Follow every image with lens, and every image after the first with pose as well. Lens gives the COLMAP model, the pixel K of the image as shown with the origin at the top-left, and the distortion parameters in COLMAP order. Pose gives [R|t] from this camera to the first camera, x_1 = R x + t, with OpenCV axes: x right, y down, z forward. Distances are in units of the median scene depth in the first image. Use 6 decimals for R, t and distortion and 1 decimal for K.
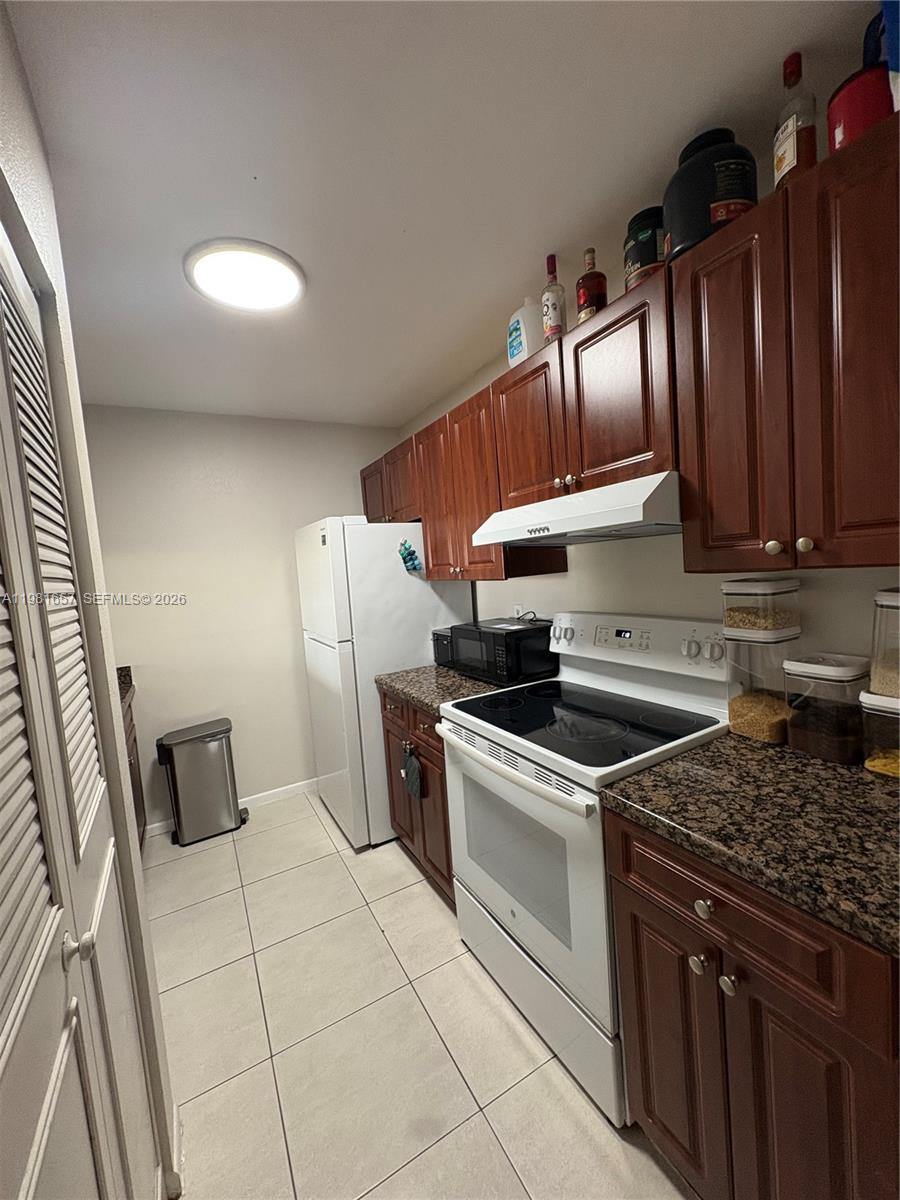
lens RADIAL K [[475.4, 0, 450.0], [0, 475.4, 600.0], [0, 0, 1]] dist [0.000072, 0.000405]
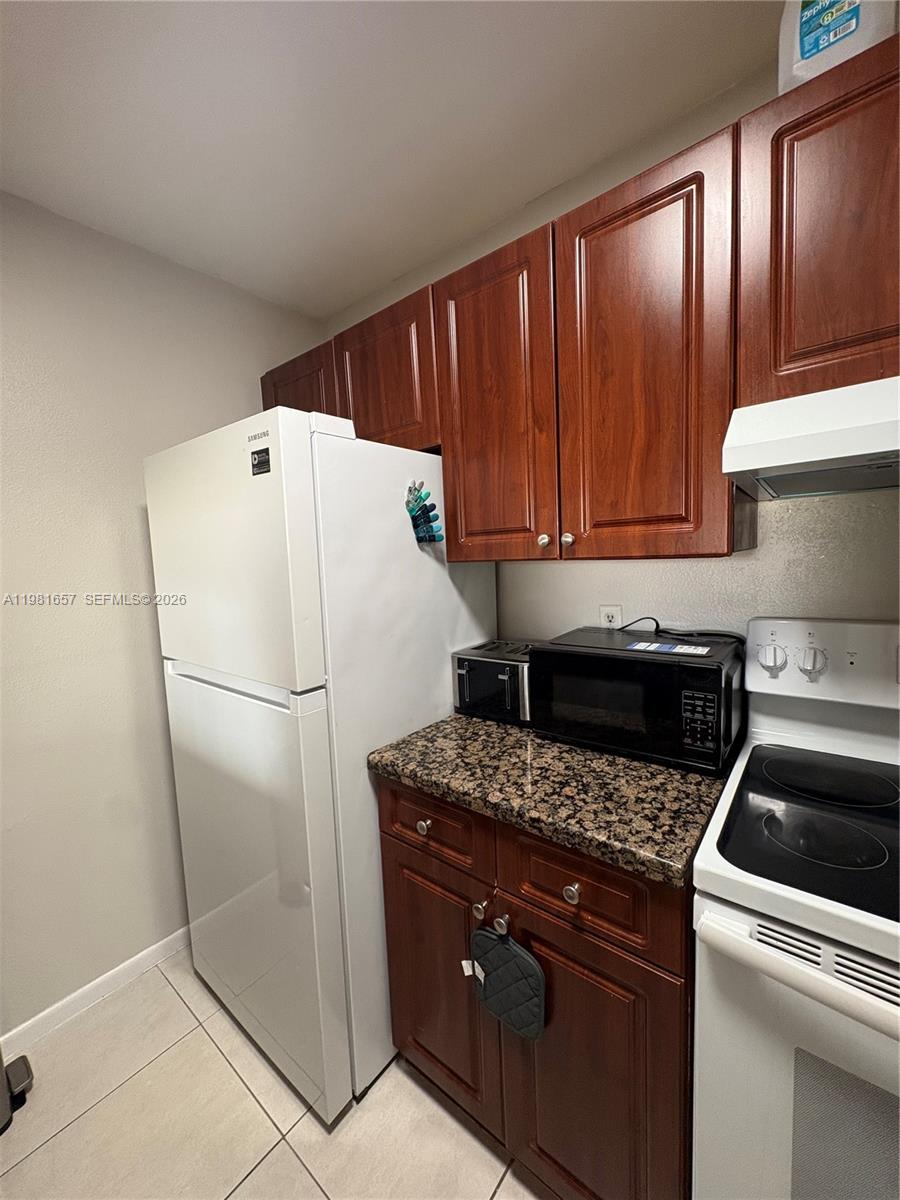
lens RADIAL K [[475.4, 0, 450.0], [0, 475.4, 600.0], [0, 0, 1]] dist [0.000072, 0.000405]
pose [[0.930997, -0.004246, 0.365003, -0.292203], [0.002987, 0.999987, 0.004012, -0.000121], [-0.365016, -0.002645, 0.930998, 0.586949]]
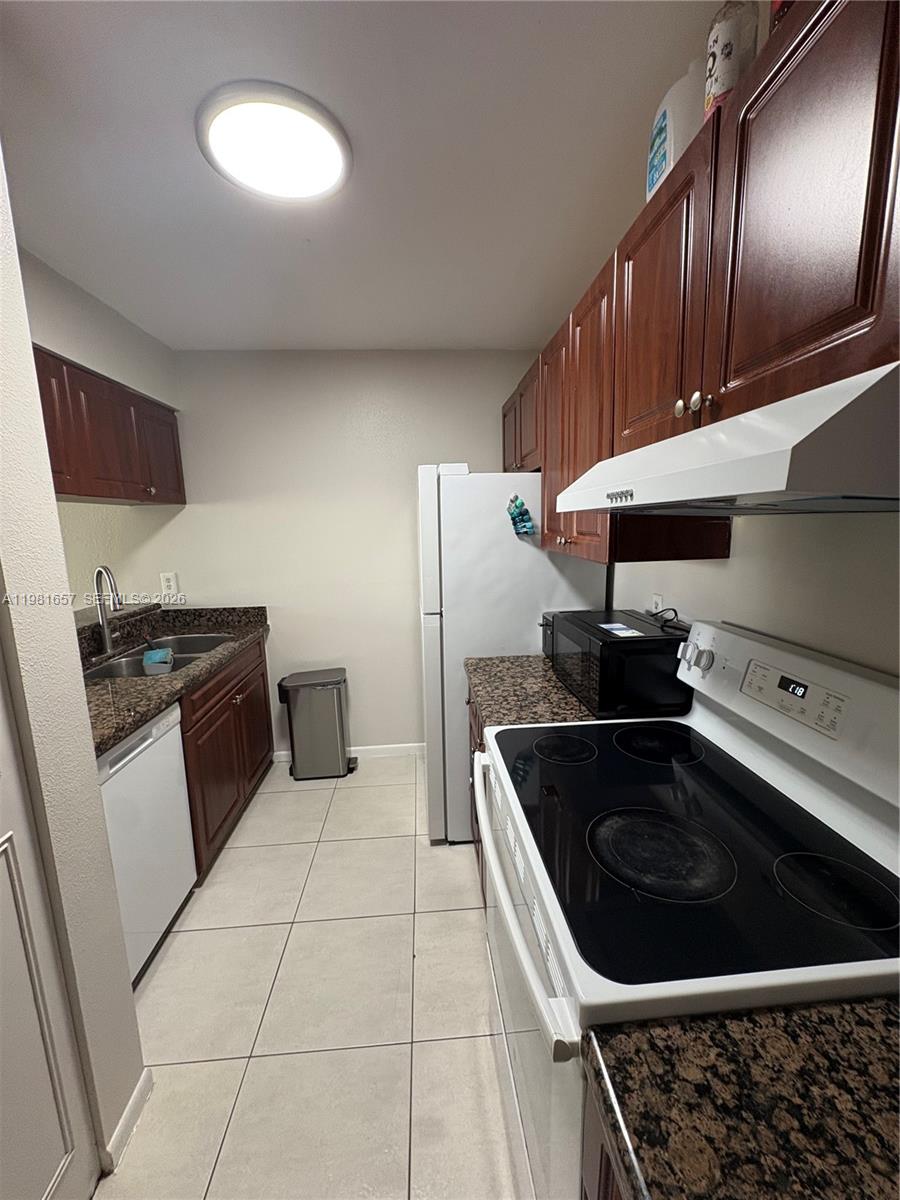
lens RADIAL K [[475.4, 0, 450.0], [0, 475.4, 600.0], [0, 0, 1]] dist [0.000072, 0.000405]
pose [[0.902817, 0.121988, -0.412359, 0.175535], [-0.074155, 0.988719, 0.130137, -0.057313], [0.423583, -0.086912, 0.901679, 0.270236]]
